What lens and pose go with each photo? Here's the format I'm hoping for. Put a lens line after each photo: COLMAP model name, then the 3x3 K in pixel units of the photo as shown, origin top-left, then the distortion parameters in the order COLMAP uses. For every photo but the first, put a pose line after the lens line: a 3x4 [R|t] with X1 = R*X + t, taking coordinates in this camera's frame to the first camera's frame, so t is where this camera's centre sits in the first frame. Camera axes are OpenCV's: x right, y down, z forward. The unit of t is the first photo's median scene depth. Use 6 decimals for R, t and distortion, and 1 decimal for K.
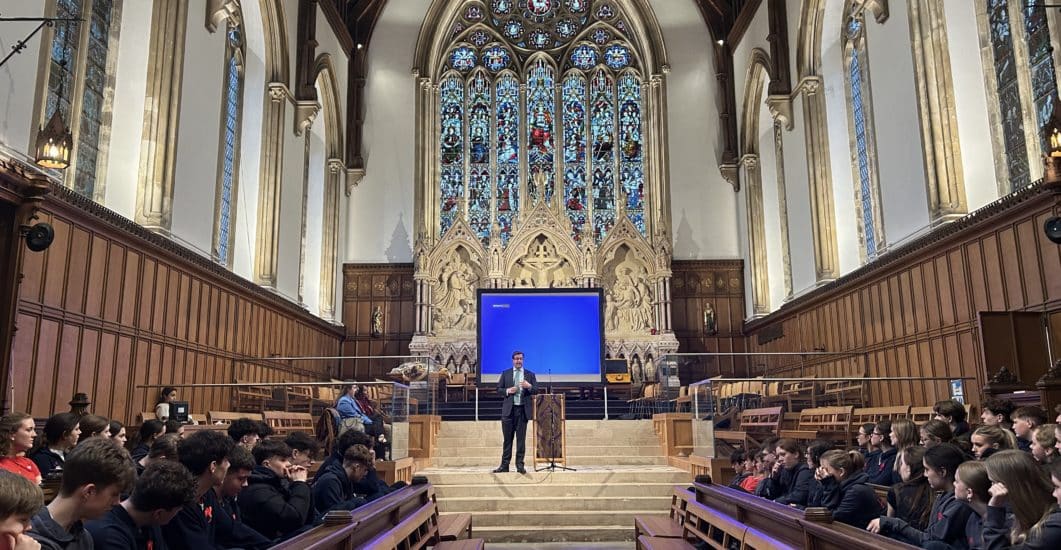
lens RADIAL K [[812.5, 0, 523.5], [0, 812.5, 259.0], [0, 0, 1]] dist [0.125889, -0.130799]
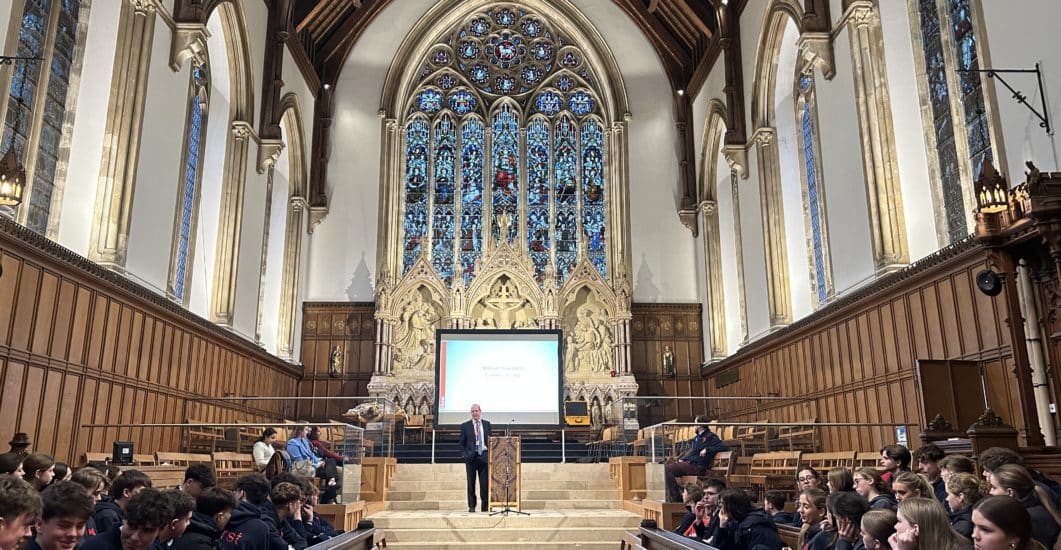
lens RADIAL K [[812.5, 0, 523.5], [0, 812.5, 259.0], [0, 0, 1]] dist [0.125889, -0.130799]
pose [[0.999092, 0.016963, 0.039081, 0.006865], [-0.015048, 0.998695, -0.048801, -0.001830], [-0.039858, 0.048168, 0.998044, -0.006959]]
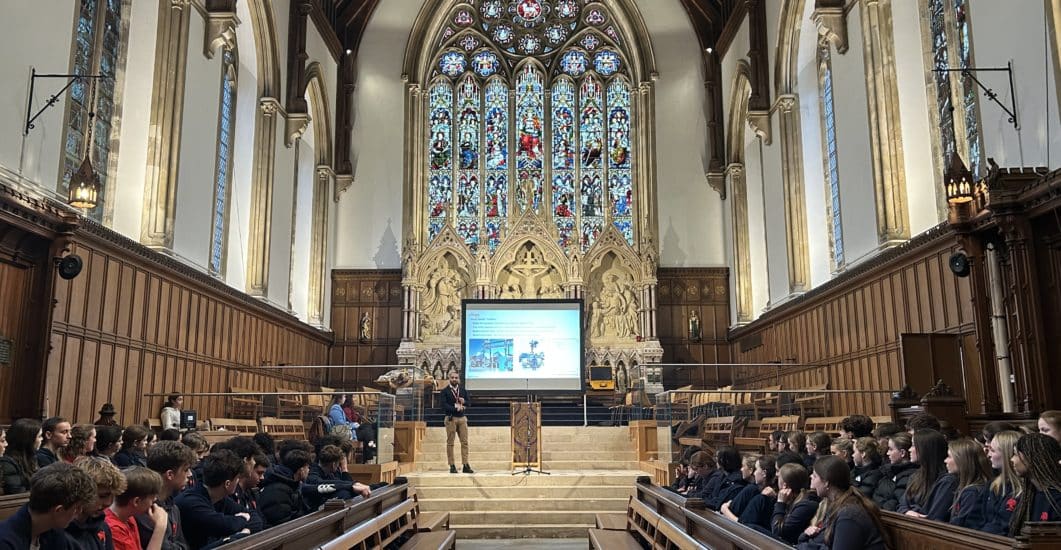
lens RADIAL K [[883.0, 0, 526.6], [0, 883.0, 256.7], [0, 0, 1]] dist [0.155364, -0.198116]
pose [[0.999984, 0.005351, 0.002074, 0.017591], [-0.005370, 0.999942, 0.009380, -0.022441], [-0.002024, -0.009391, 0.999954, -0.098323]]
